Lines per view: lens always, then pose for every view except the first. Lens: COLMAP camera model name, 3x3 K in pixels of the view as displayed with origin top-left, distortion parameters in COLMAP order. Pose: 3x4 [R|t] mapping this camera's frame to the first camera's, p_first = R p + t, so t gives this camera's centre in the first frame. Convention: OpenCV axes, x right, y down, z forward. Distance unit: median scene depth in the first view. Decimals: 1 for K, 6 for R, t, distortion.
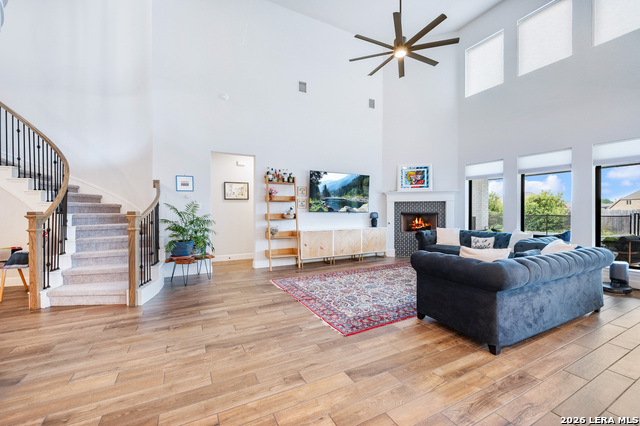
lens RADIAL K [[266.7, 0, 321.8], [0, 266.7, 209.8], [0, 0, 1]] dist [-0.000814, -0.000138]
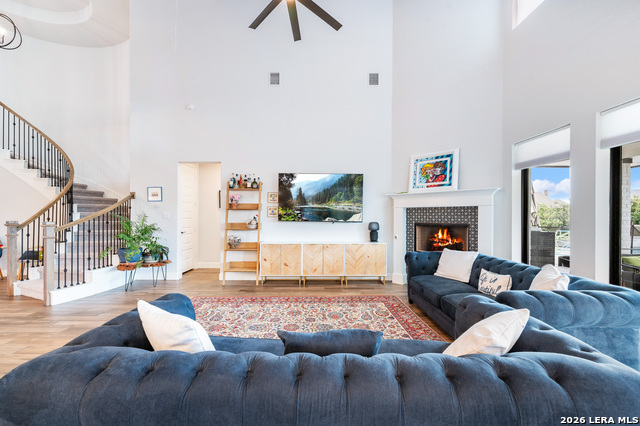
lens RADIAL K [[259.2, 0, 320.9], [0, 259.2, 216.0], [0, 0, 1]] dist [0.001027, 0.000116]
pose [[0.883267, 0.001881, -0.468866, 0.453231], [-0.000423, 0.999995, 0.003215, -0.011866], [0.468870, -0.002641, 0.883263, 0.311272]]
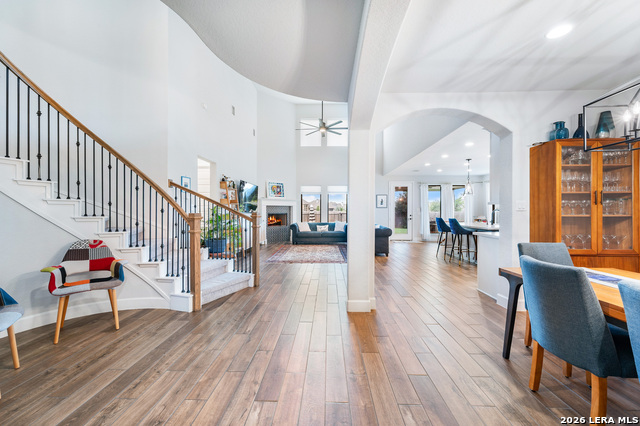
lens RADIAL K [[259.2, 0, 320.9], [0, 259.2, 216.0], [0, 0, 1]] dist [0.001027, 0.000116]
pose [[0.494125, -0.014621, 0.869268, -0.897261], [-0.002995, 0.999824, 0.018519, -0.000909], [-0.869386, -0.011754, 0.493994, 0.058077]]
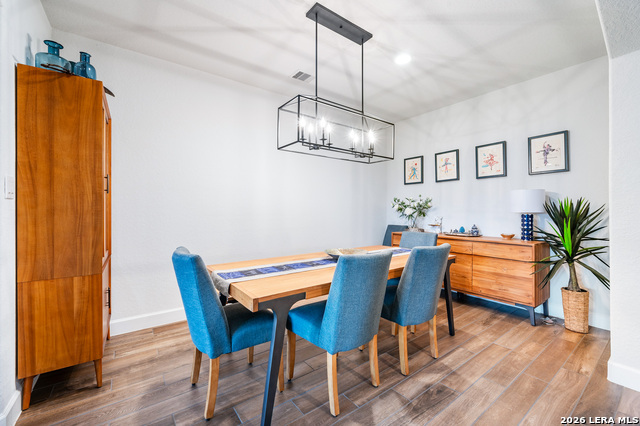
lens RADIAL K [[266.7, 0, 321.8], [0, 266.7, 209.8], [0, 0, 1]] dist [-0.000814, -0.000138]
pose [[-0.987751, -0.002054, -0.156023, -0.486197], [-0.001514, 0.999992, -0.003582, 0.007012], [0.156029, -0.003302, -0.987747, 0.235500]]
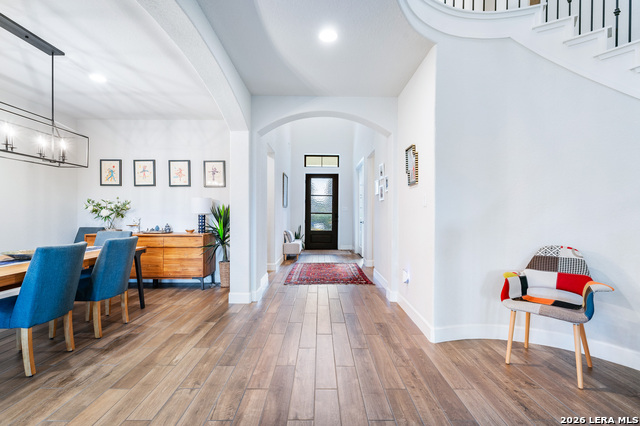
lens RADIAL K [[297.9, 0, 320.0], [0, 297.9, 213.0], [0, 0, 1]] dist [-0.000008, -0.000352]
pose [[-0.464976, -0.000451, -0.885323, -0.388431], [-0.002209, 0.999997, 0.000651, 0.007042], [0.885320, 0.002259, -0.464976, 0.446593]]
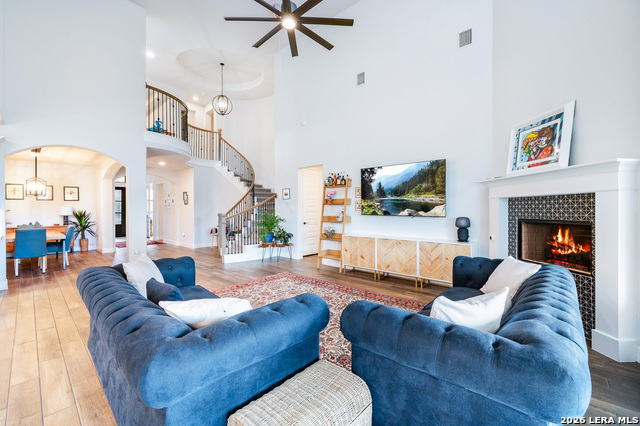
lens RADIAL K [[266.7, 0, 321.8], [0, 266.7, 209.8], [0, 0, 1]] dist [-0.000814, -0.000138]
pose [[0.343463, -0.000552, -0.939166, 0.727775], [0.005441, 0.999984, 0.001402, -0.011642], [0.939150, -0.005591, 0.343461, 0.546433]]
